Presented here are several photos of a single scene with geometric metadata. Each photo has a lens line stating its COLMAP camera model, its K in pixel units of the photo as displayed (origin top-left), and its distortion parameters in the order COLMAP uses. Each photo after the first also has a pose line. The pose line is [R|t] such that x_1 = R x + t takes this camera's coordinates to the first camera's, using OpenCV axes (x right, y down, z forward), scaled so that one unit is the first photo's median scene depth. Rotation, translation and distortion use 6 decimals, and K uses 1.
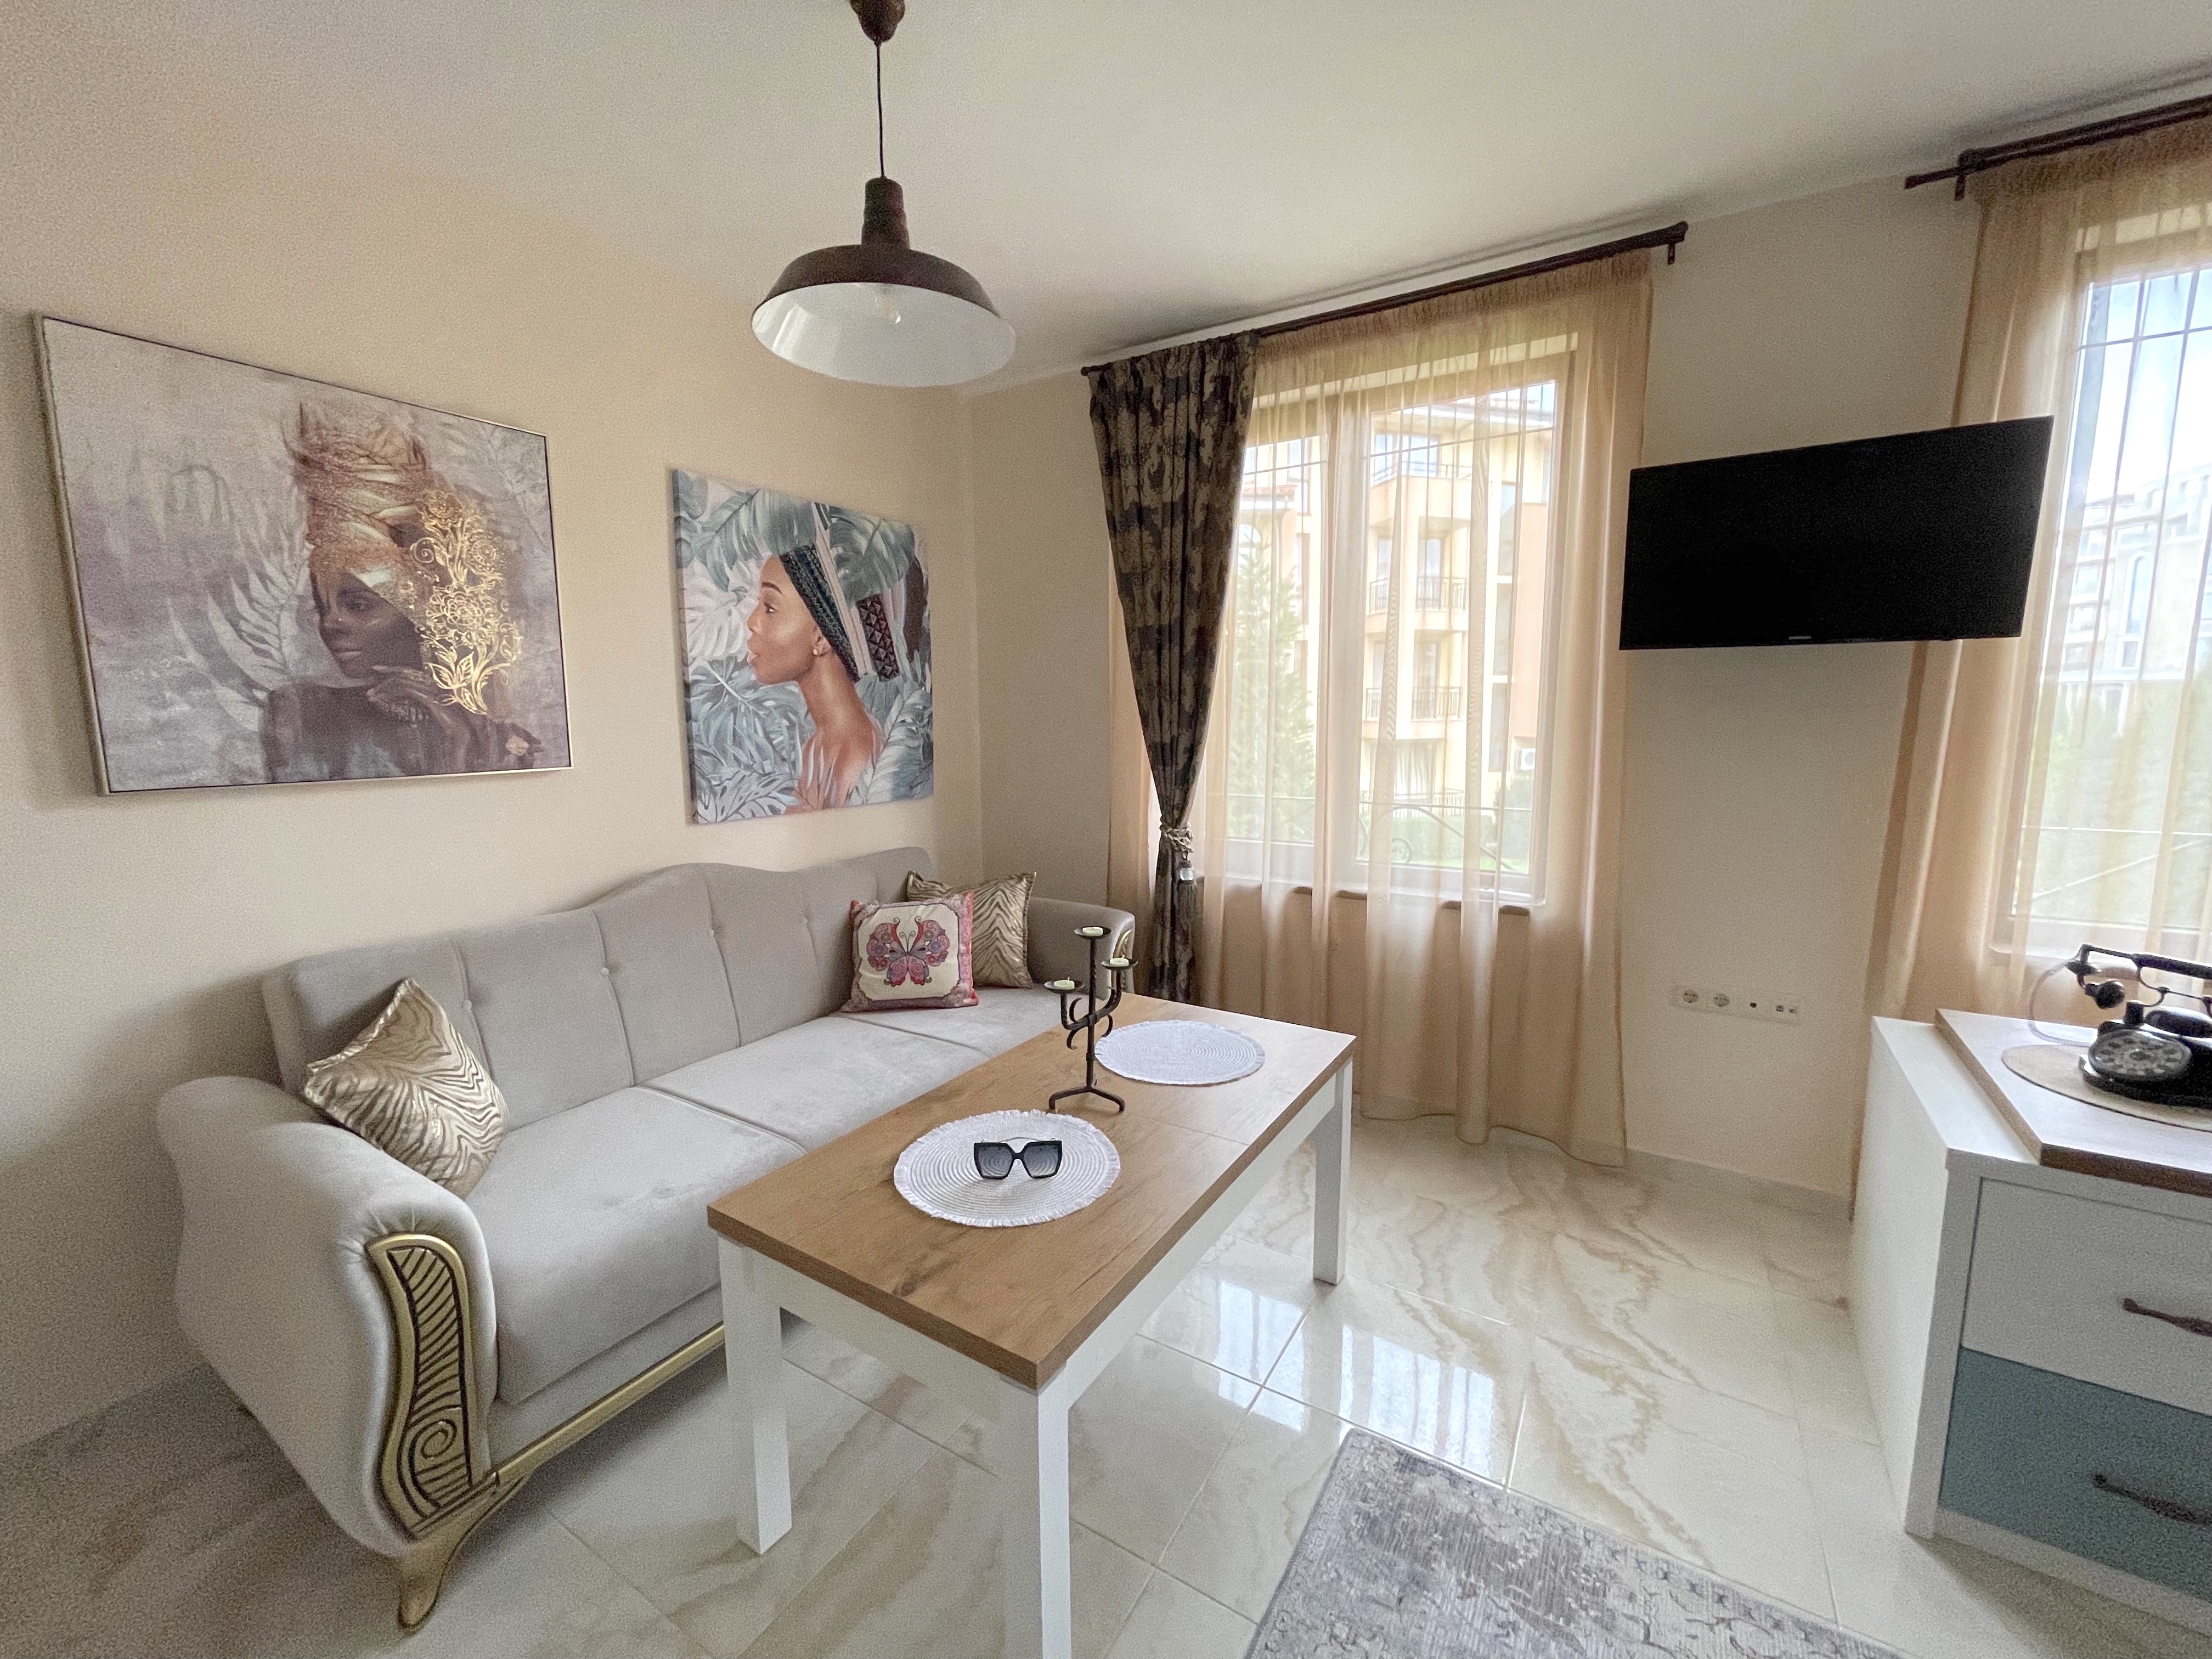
lens RADIAL K [[889.5, 0, 1093.5], [0, 889.5, 830.1], [0, 0, 1]] dist [0.001316, 0.000990]
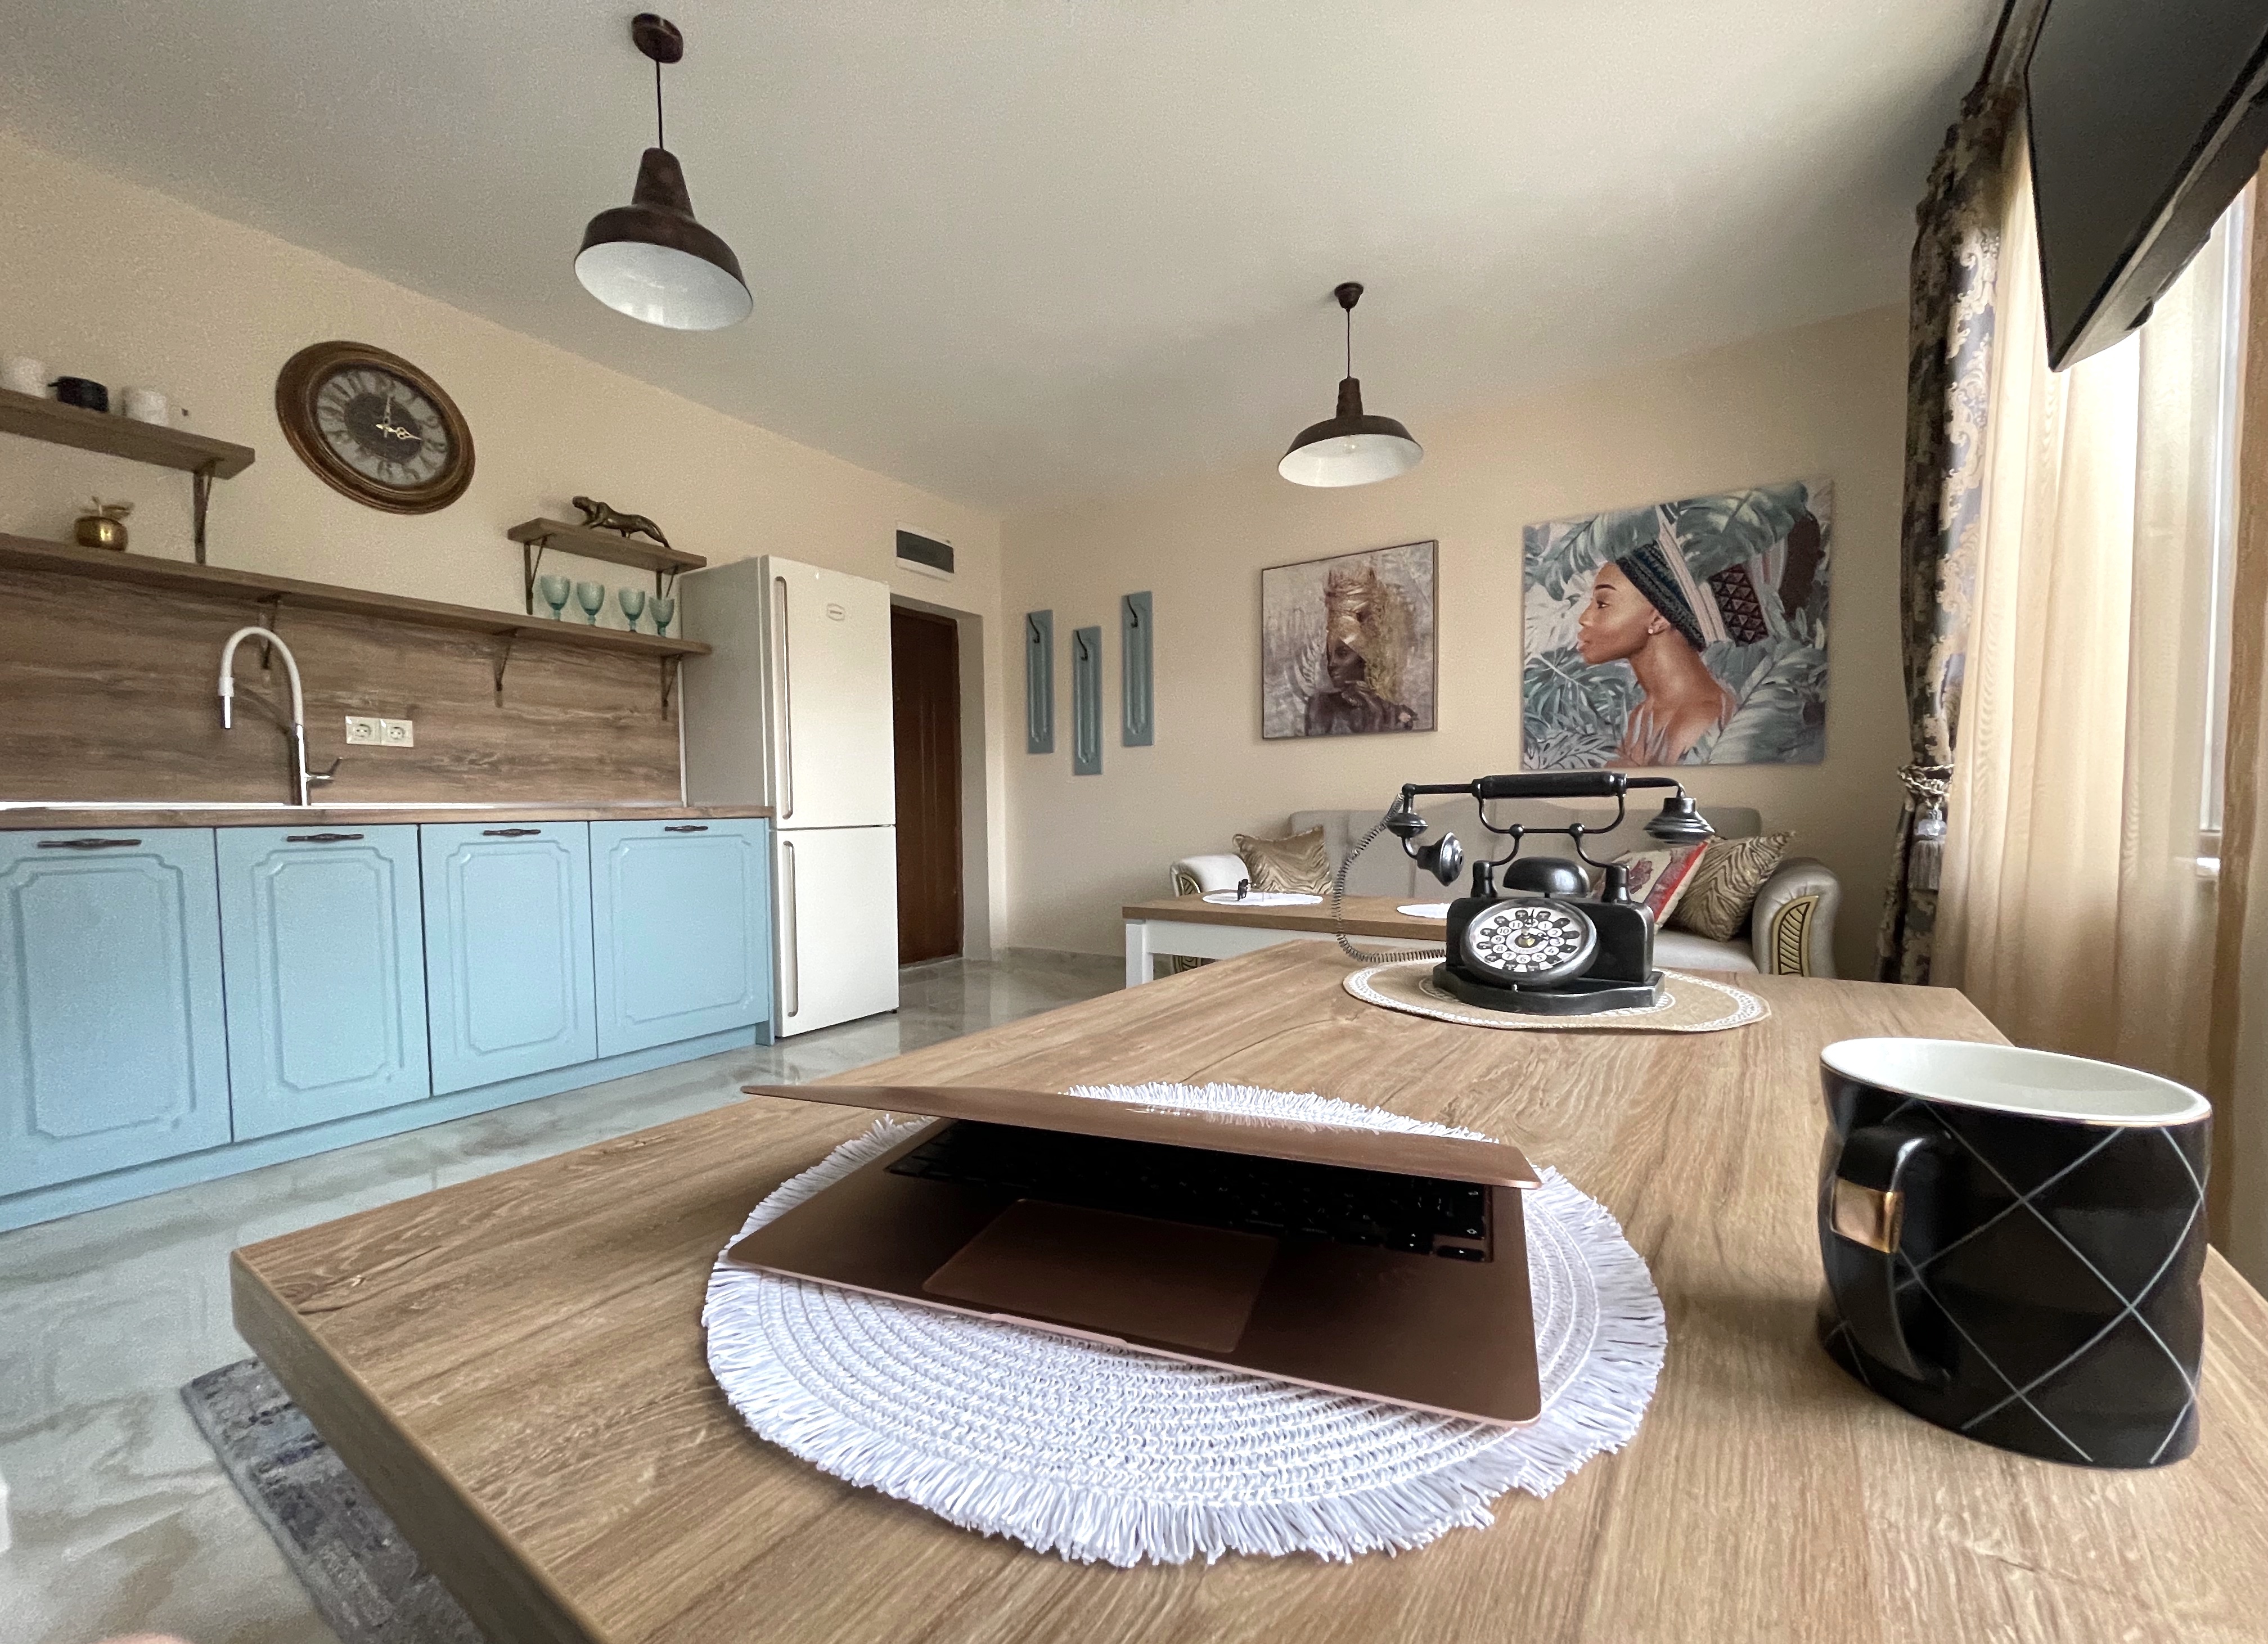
lens RADIAL K [[914.7, 0, 1133.5], [0, 914.7, 851.6], [0, 0, 1]] dist [-0.002284, 0.000323]
pose [[-0.013023, 0.058329, -0.998212, 1.268757], [-0.119199, 0.991088, 0.059468, 0.135200], [0.992785, 0.119760, -0.005954, 0.501506]]
